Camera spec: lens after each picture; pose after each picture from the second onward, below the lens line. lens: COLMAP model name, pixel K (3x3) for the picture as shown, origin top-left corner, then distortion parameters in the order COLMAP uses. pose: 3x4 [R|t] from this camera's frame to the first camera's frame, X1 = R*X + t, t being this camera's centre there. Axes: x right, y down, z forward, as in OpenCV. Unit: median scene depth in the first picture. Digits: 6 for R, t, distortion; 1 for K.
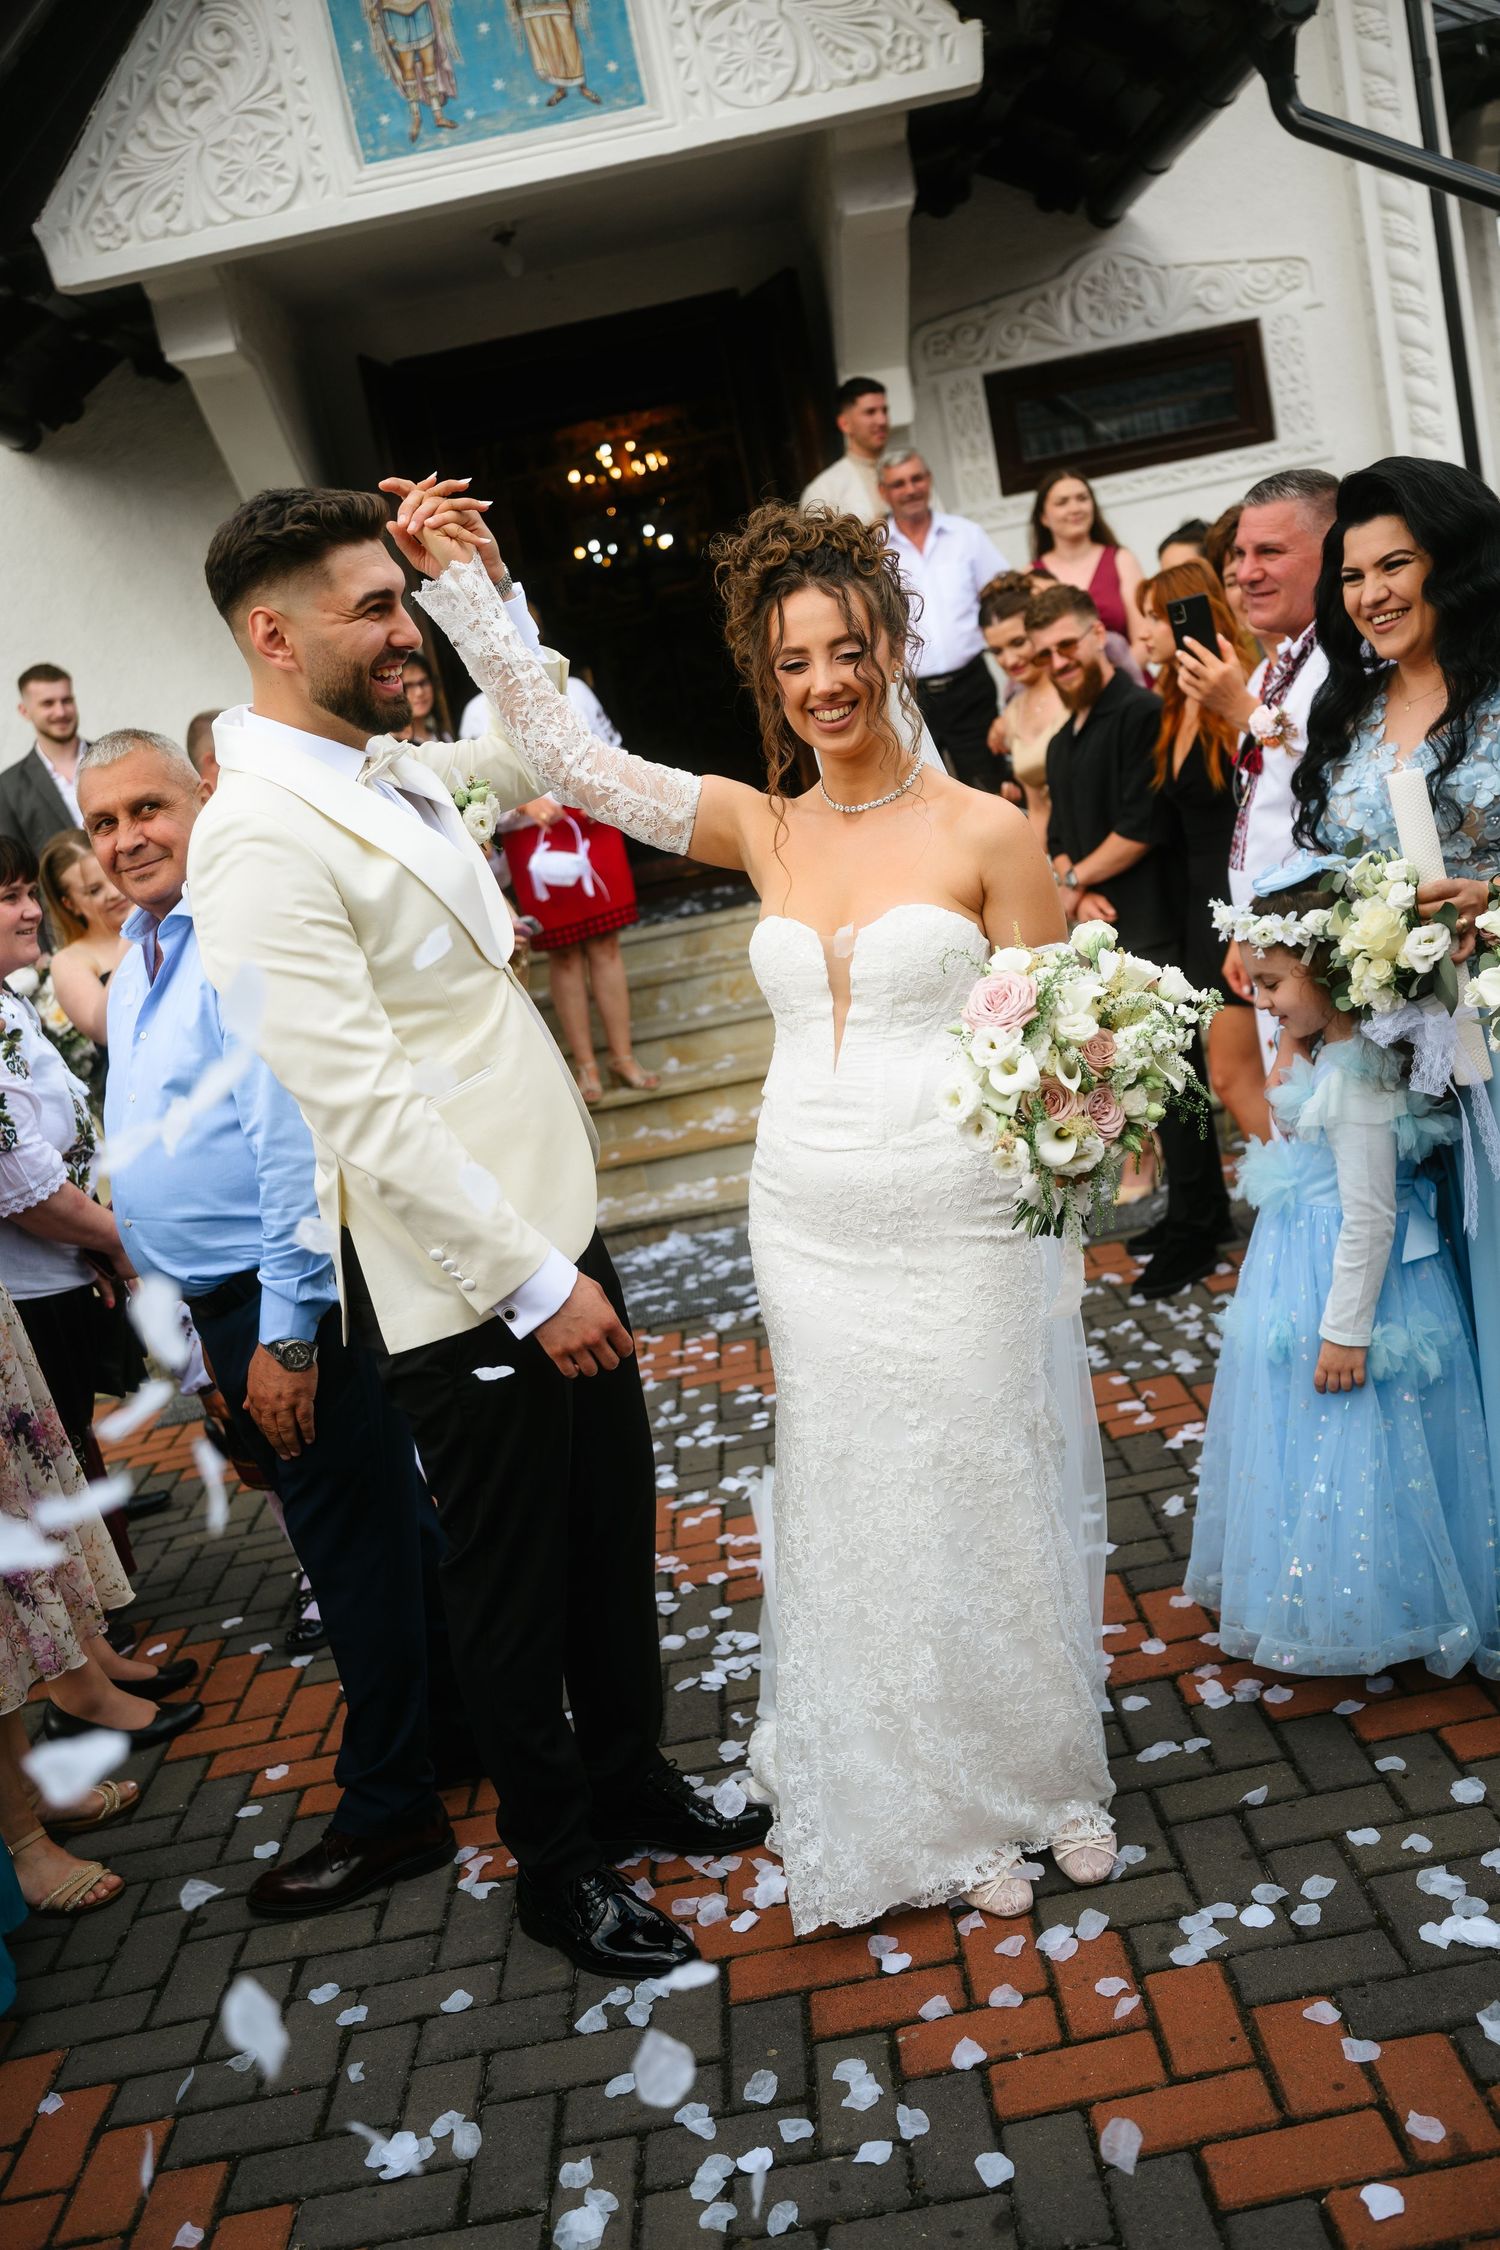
lens RADIAL K [[2110.0, 0, 750.0], [0, 2110.0, 1125.0], [0, 0, 1]] dist [-0.010793, 0.020323]
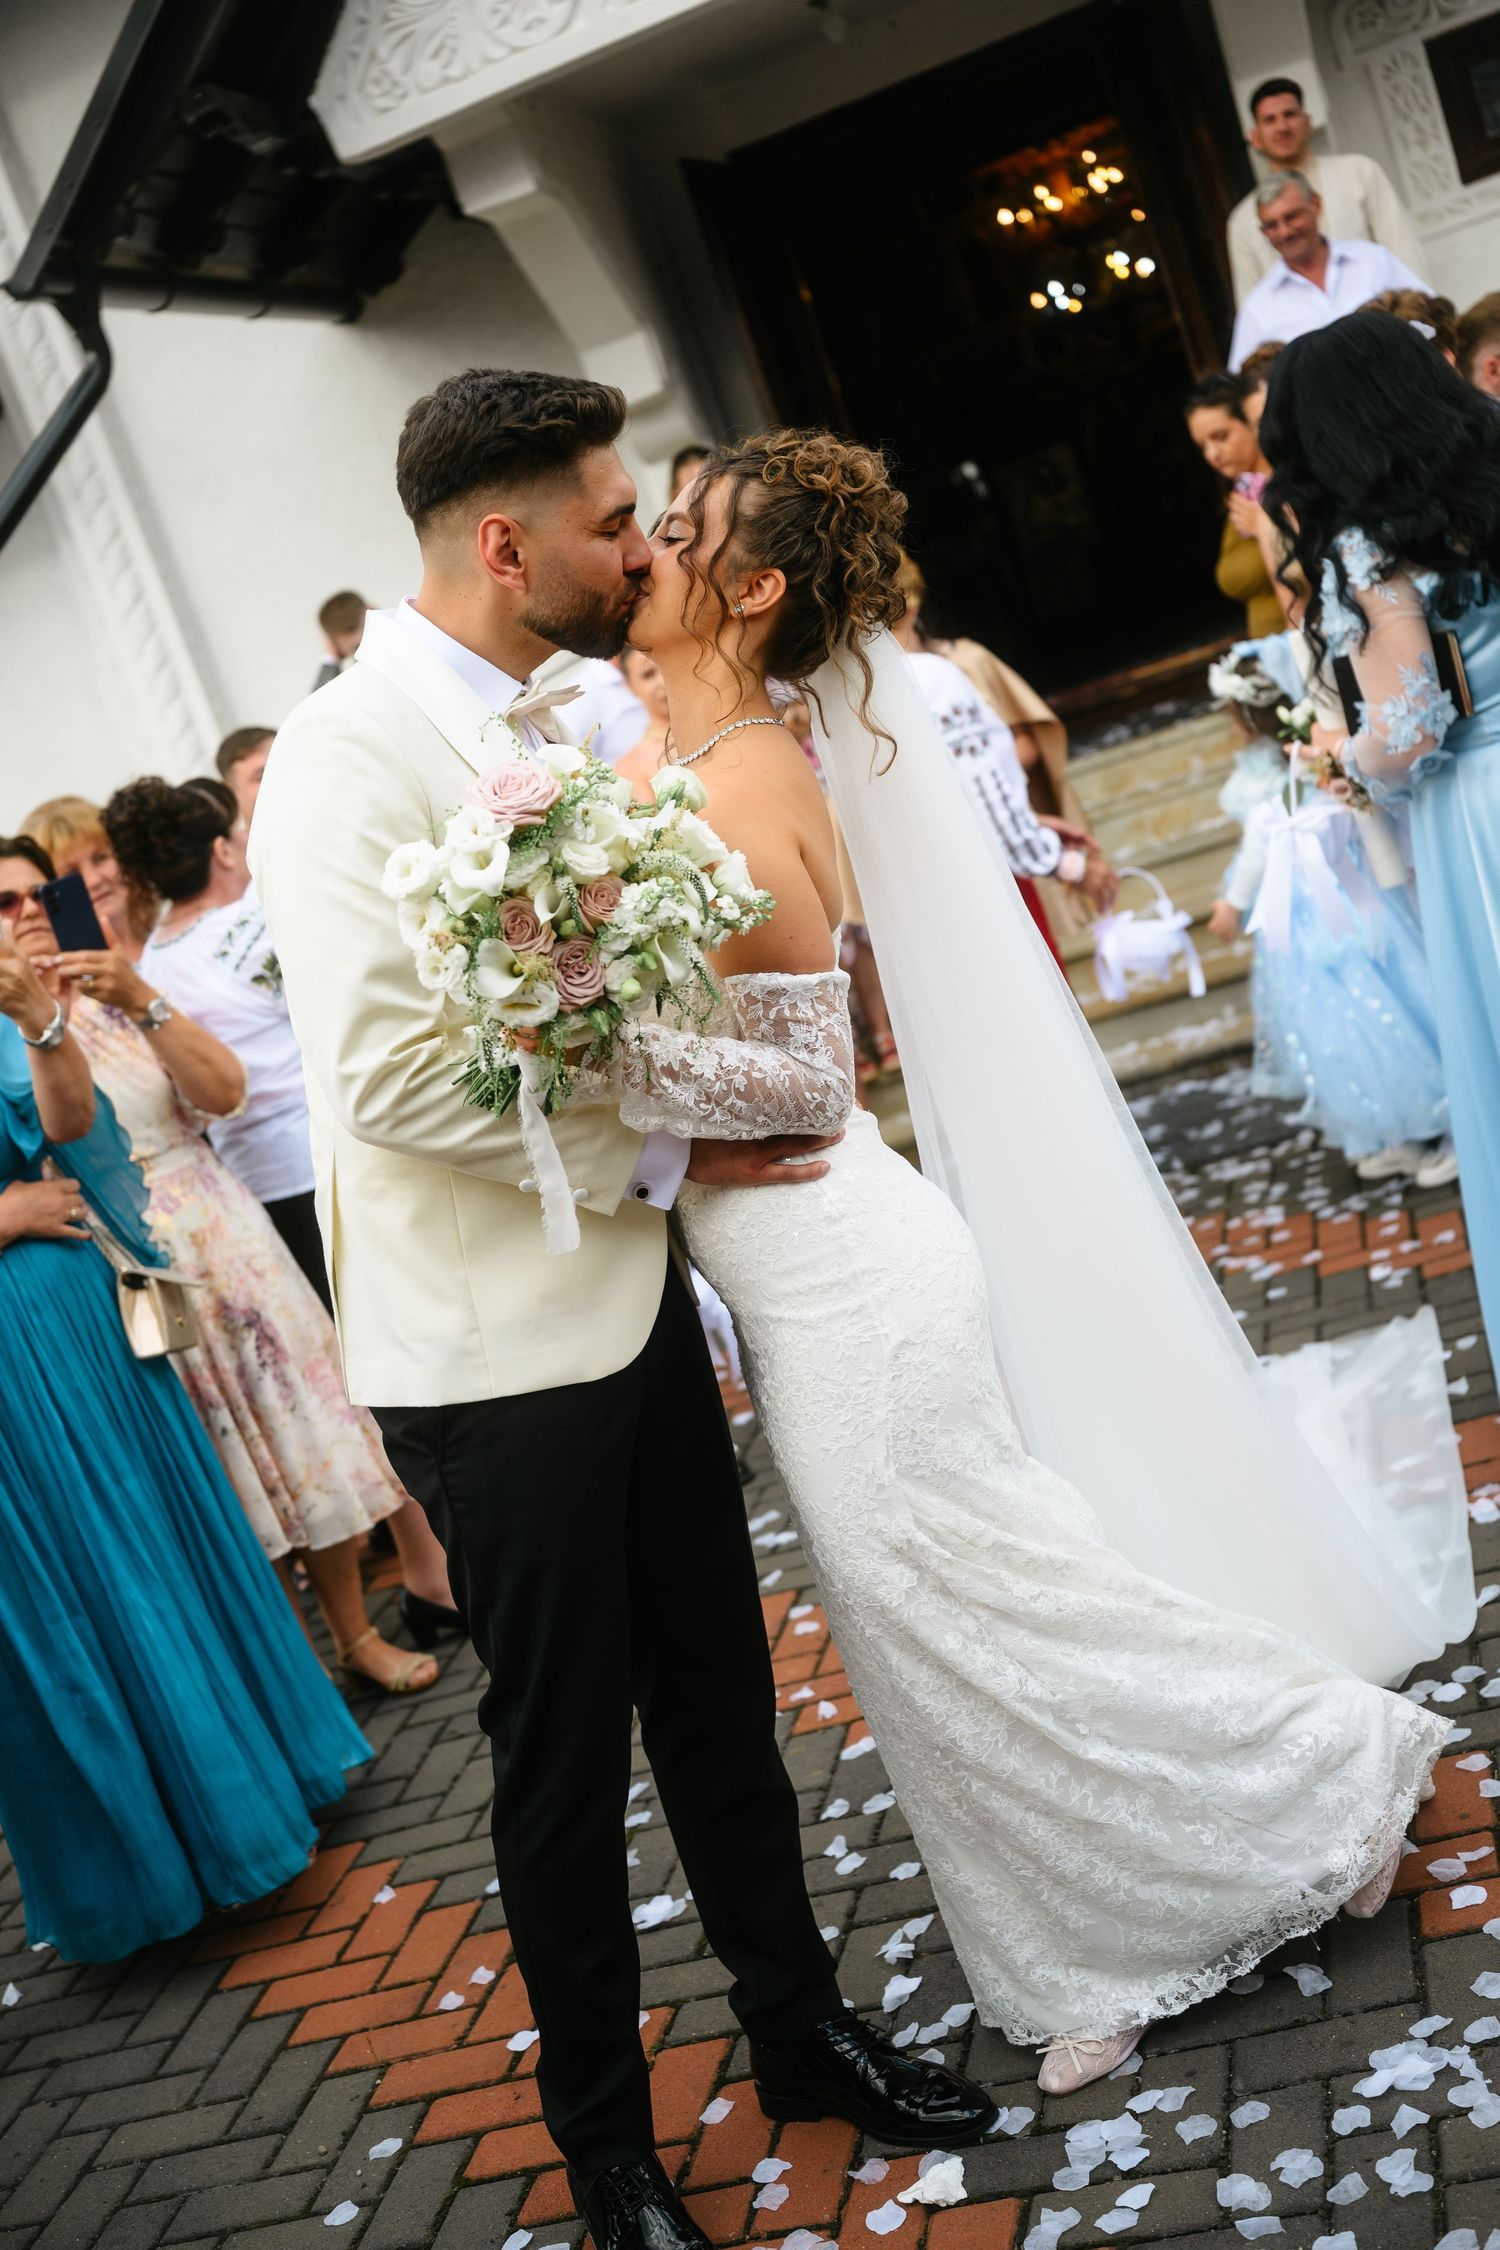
lens RADIAL K [[2683.0, 0, 750.0], [0, 2683.0, 1125.0], [0, 0, 1]] dist [0.010192, 0.032565]
pose [[0.966123, -0.085909, -0.243362, 0.100683], [0.096126, 0.994905, 0.030401, 0.009882], [0.239510, -0.052764, 0.969459, -0.137547]]
